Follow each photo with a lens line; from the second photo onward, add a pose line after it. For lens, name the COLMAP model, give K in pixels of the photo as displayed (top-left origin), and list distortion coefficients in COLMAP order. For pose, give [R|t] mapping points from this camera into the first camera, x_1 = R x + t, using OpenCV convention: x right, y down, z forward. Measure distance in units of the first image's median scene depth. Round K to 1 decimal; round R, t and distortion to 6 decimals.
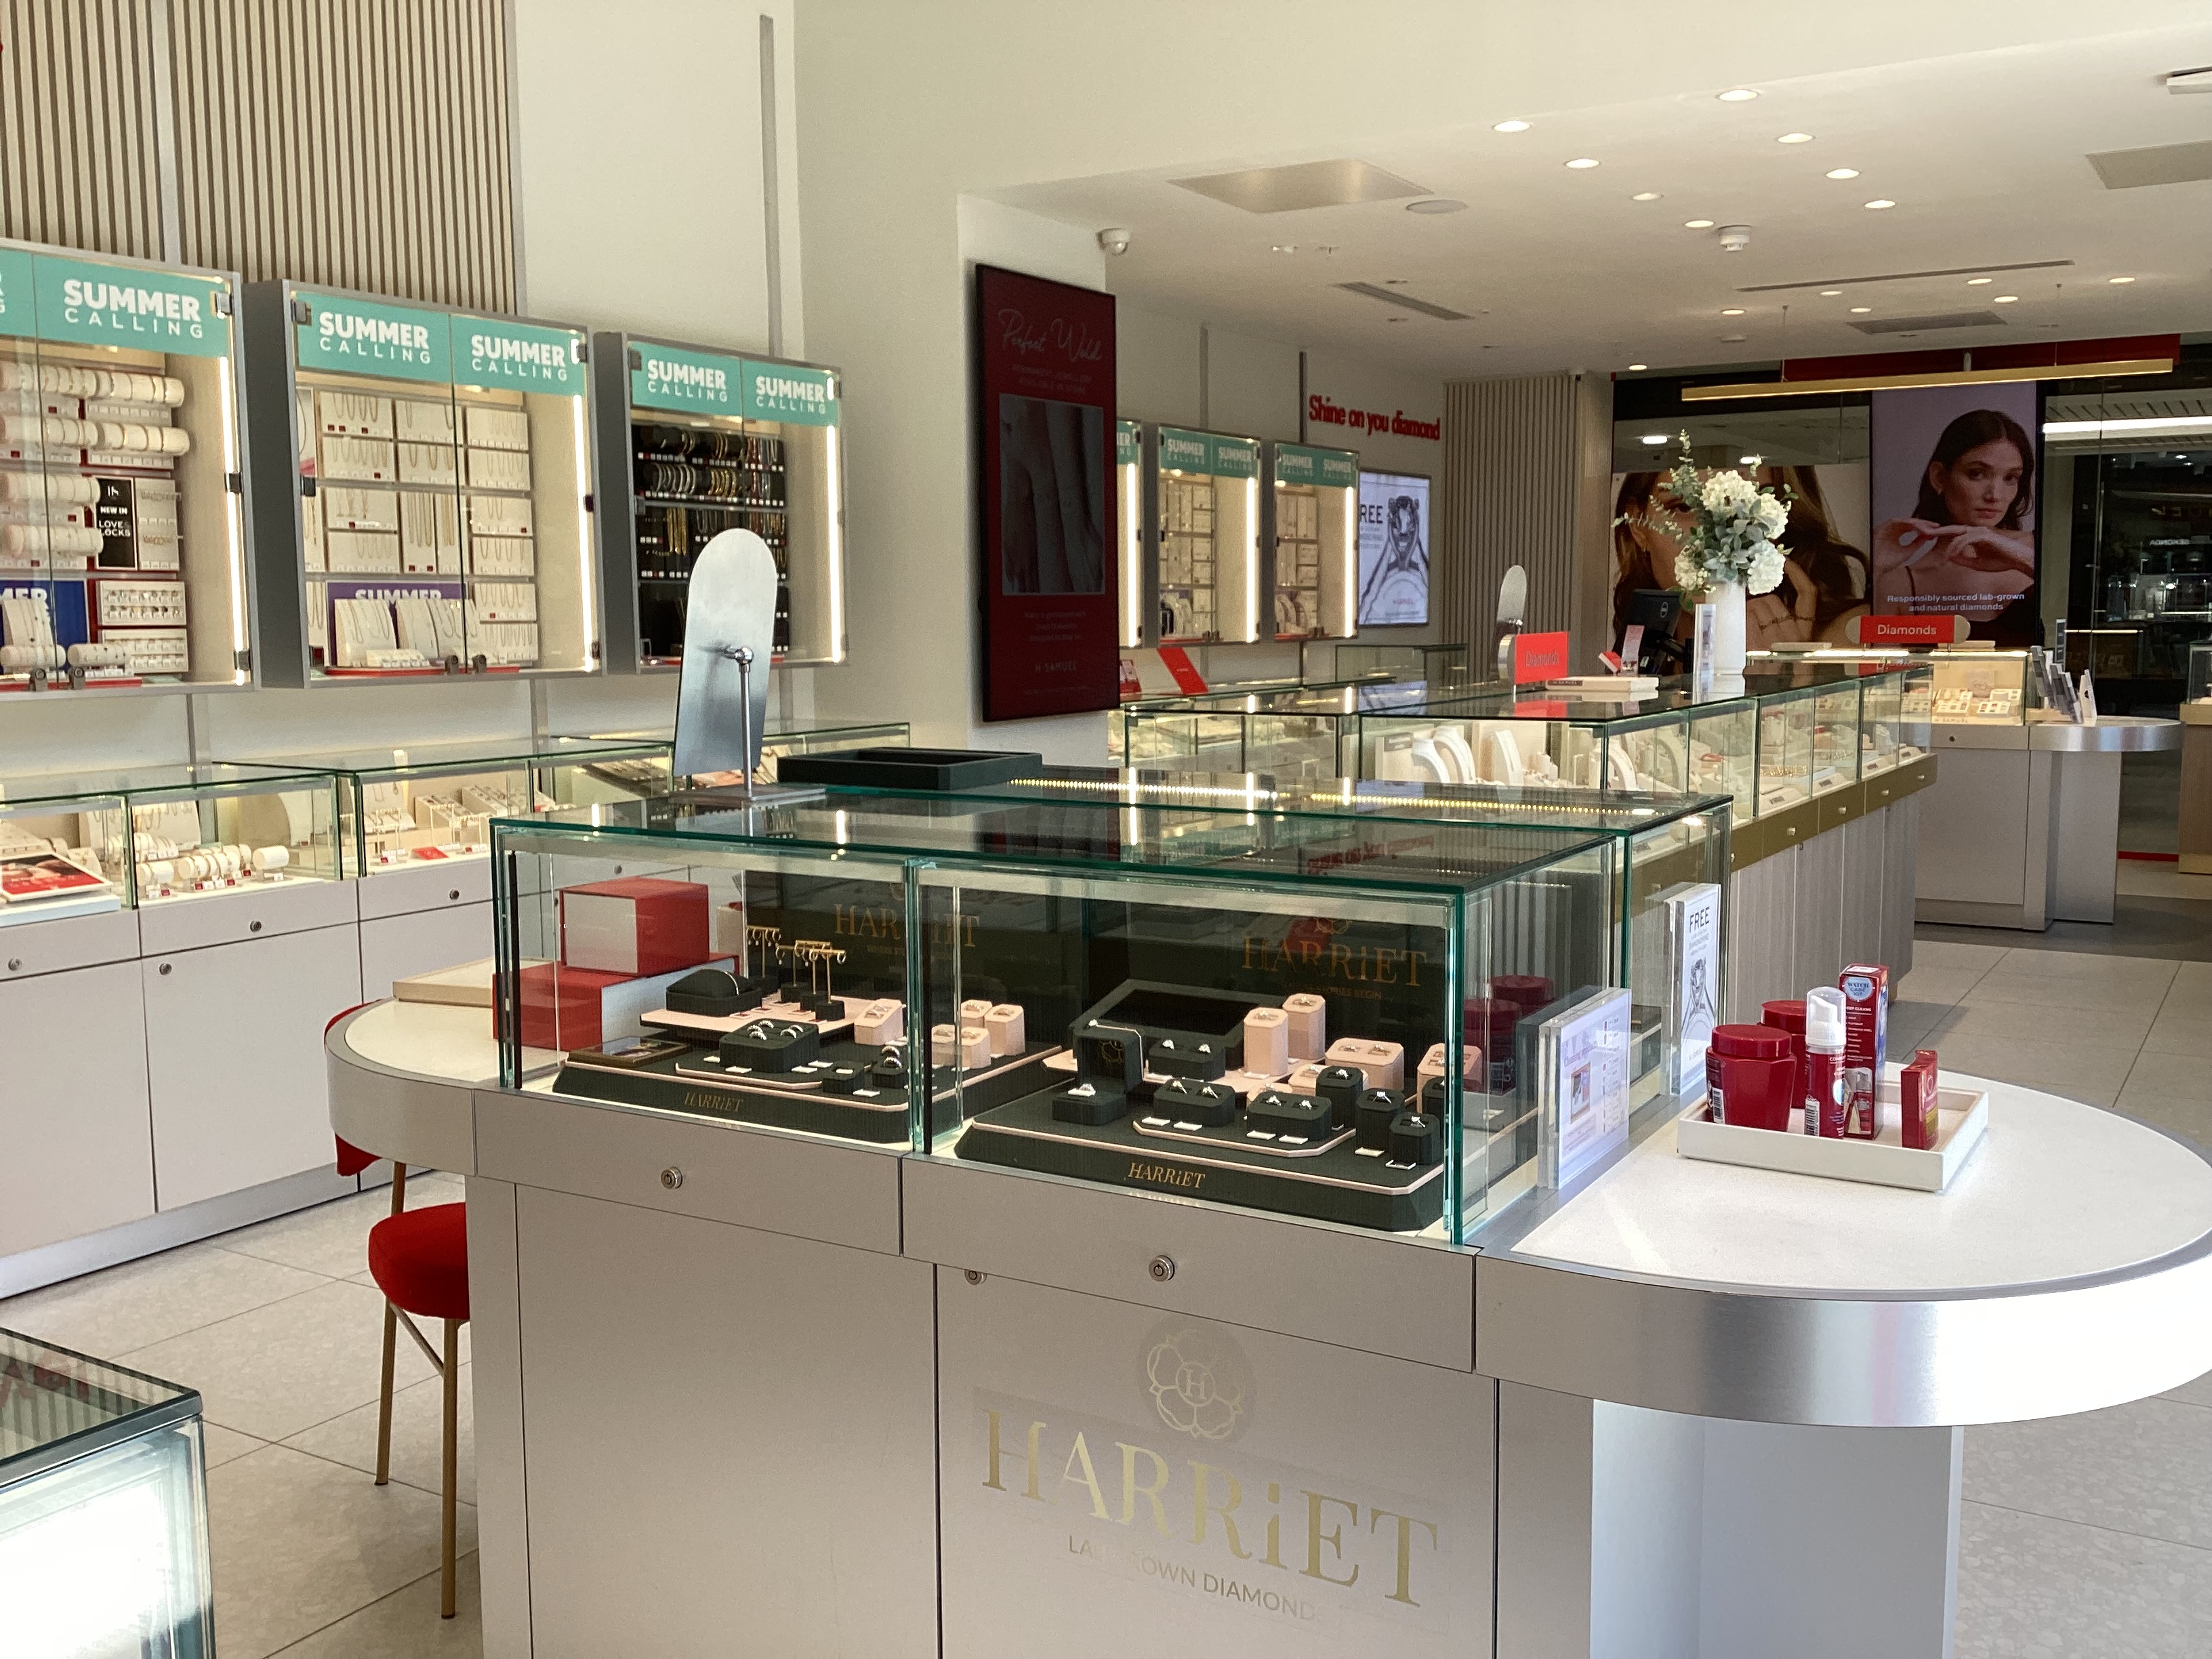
lens RADIAL K [[2001.9, 0, 1109.3], [0, 2001.9, 841.8], [0, 0, 1]] dist [0.147752, -0.294965]
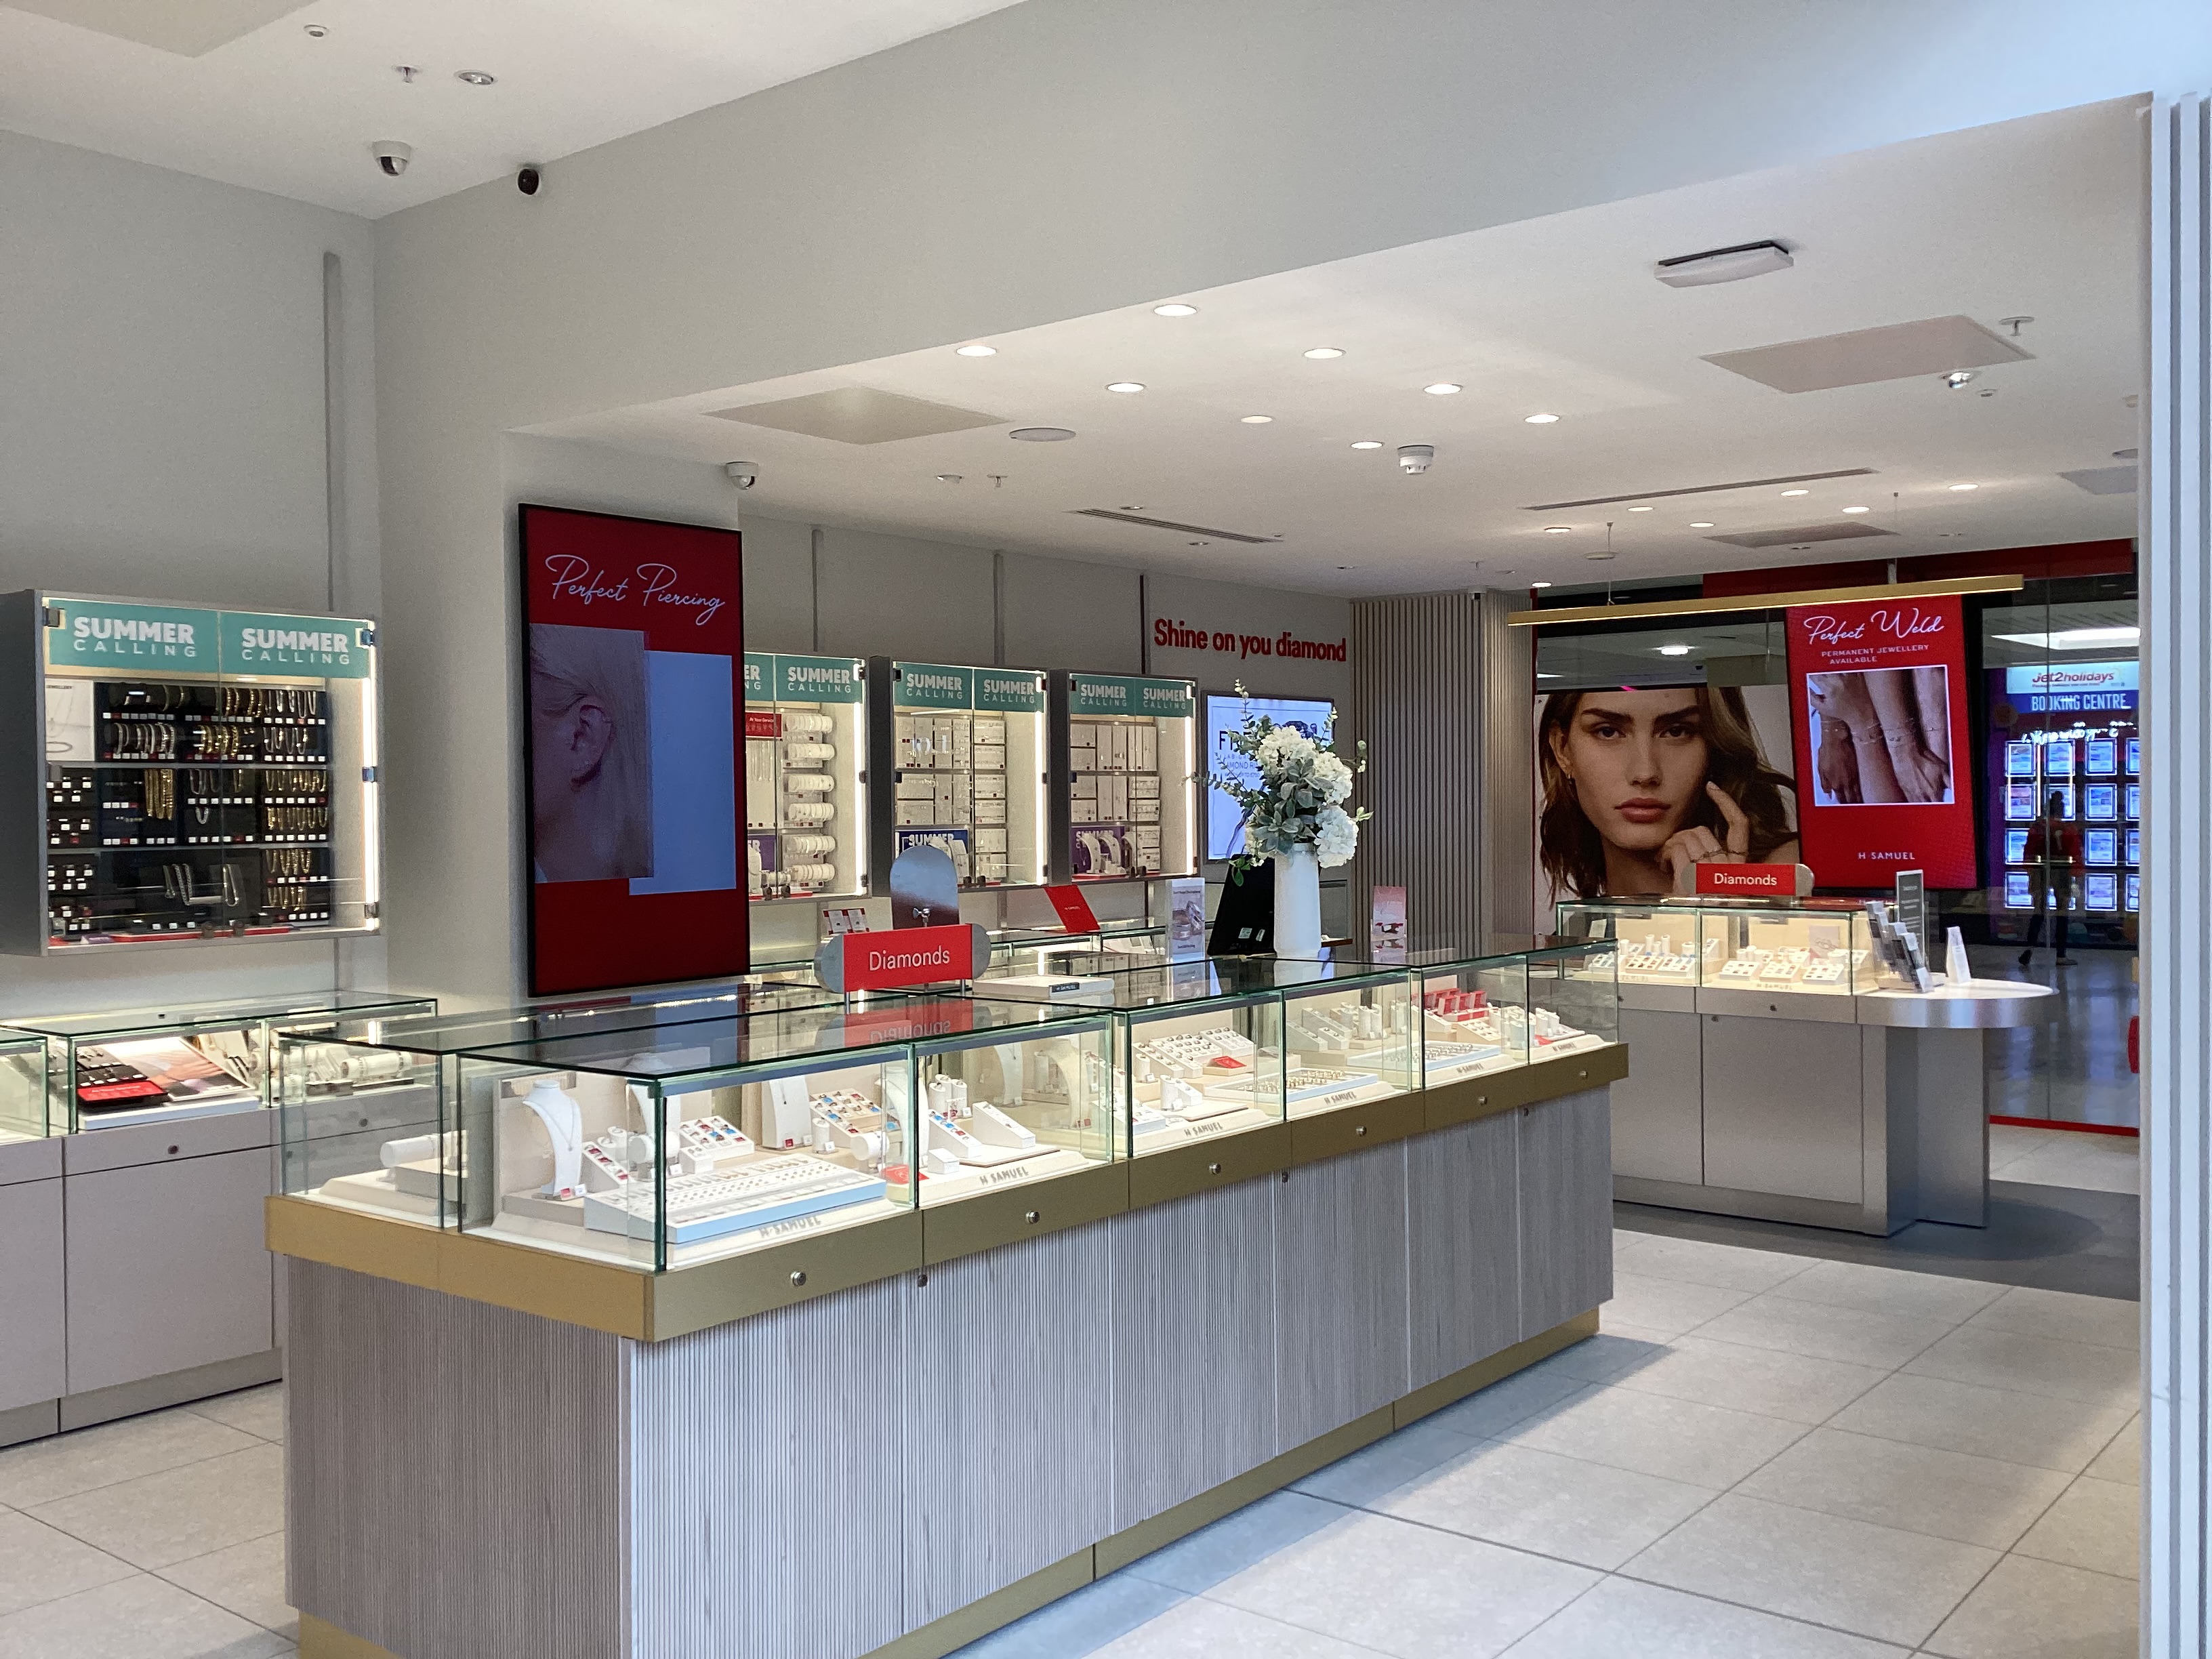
lens RADIAL K [[2001.9, 0, 1109.3], [0, 2001.9, 841.8], [0, 0, 1]] dist [0.147752, -0.294965]
pose [[0.992877, -0.000488, -0.119143, 0.212367], [-0.010904, 0.995423, -0.094948, -0.032279], [0.118644, 0.095571, 0.988327, 0.091419]]
